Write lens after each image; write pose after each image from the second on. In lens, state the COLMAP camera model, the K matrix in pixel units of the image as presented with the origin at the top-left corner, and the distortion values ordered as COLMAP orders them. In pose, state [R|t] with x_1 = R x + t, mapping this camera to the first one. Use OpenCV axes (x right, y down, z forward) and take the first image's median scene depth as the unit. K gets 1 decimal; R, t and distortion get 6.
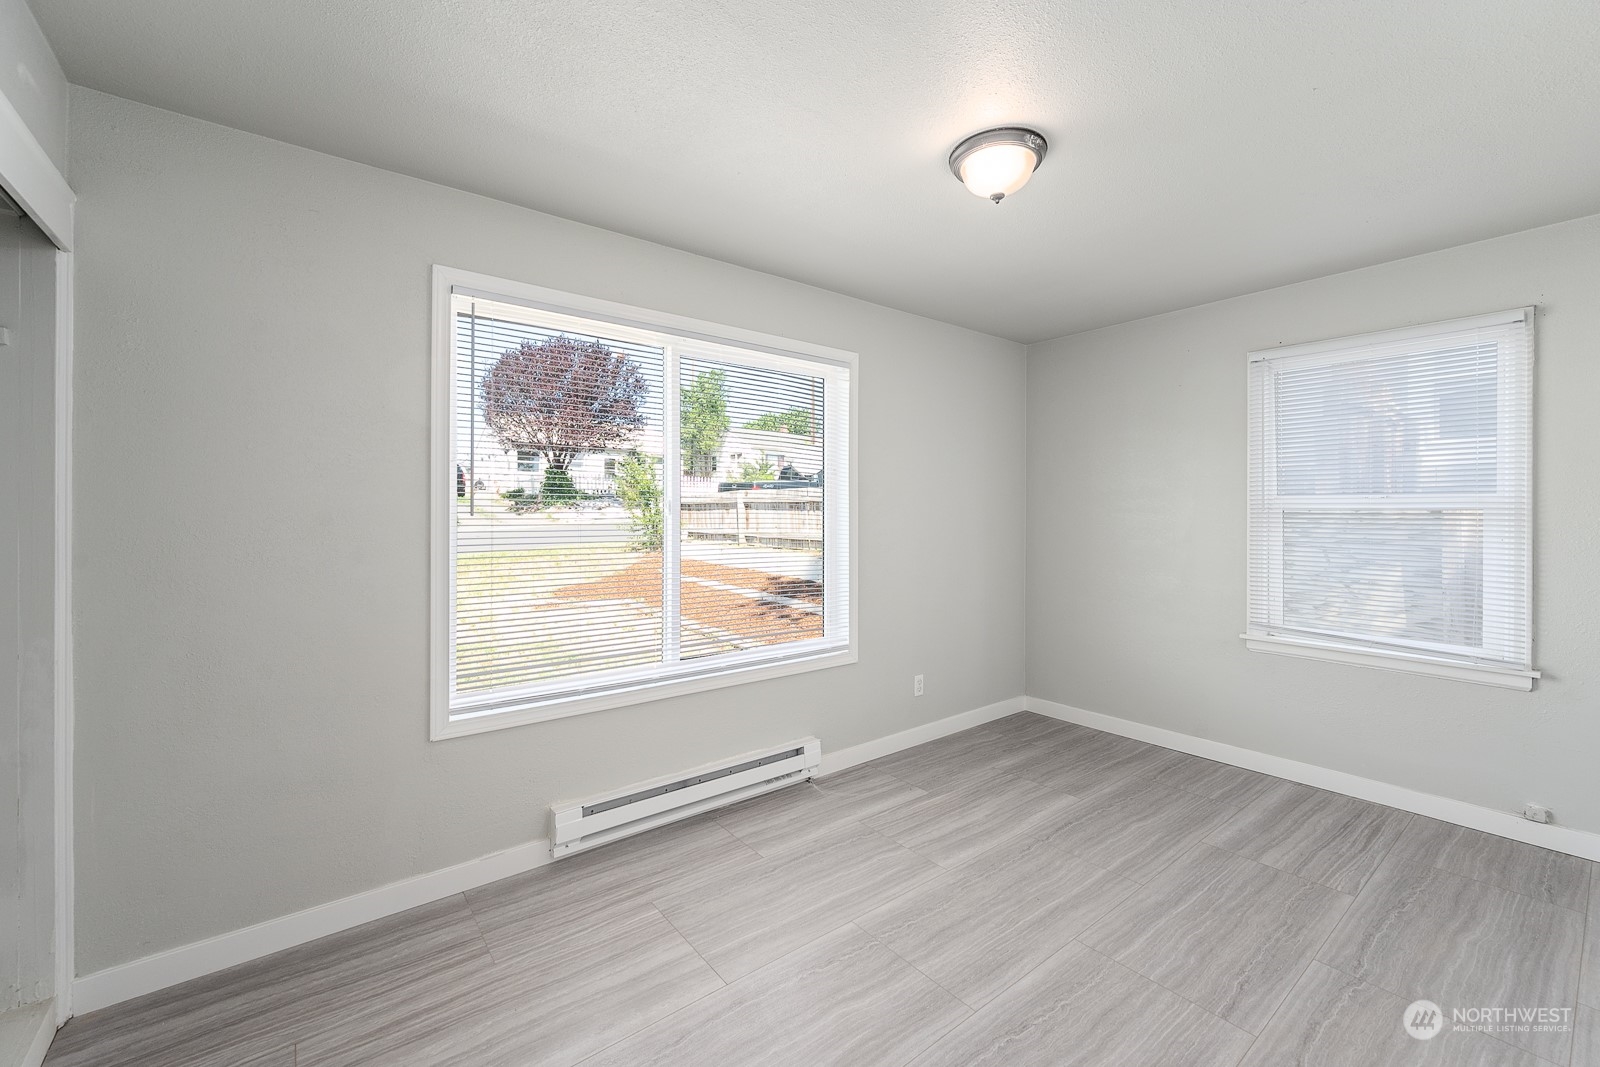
lens RADIAL K [[634.3, 0, 795.1], [0, 634.3, 517.4], [0, 0, 1]] dist [-0.006744, 0.000822]
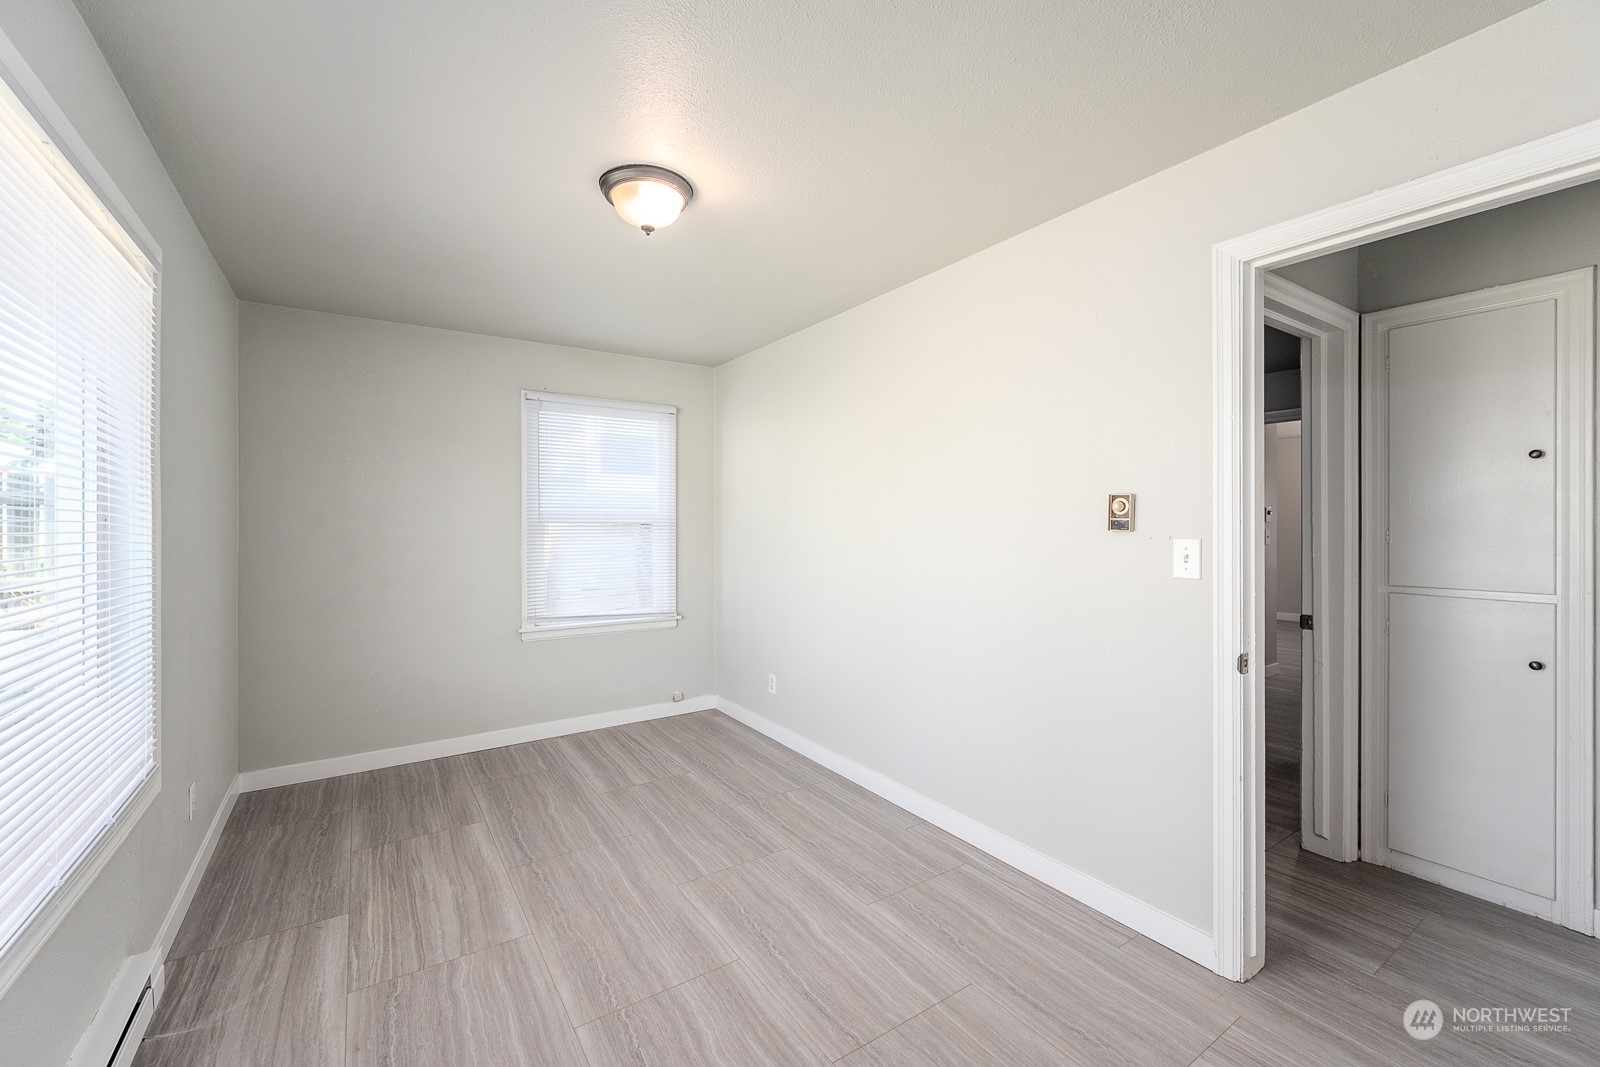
lens RADIAL K [[634.3, 0, 796.5], [0, 634.3, 528.8], [0, 0, 1]] dist [-0.006744, 0.000822]
pose [[0.100235, -0.010760, 0.994906, -0.463390], [0.010697, 0.999895, 0.009736, -0.008212], [-0.994906, 0.009667, 0.100340, 0.422733]]
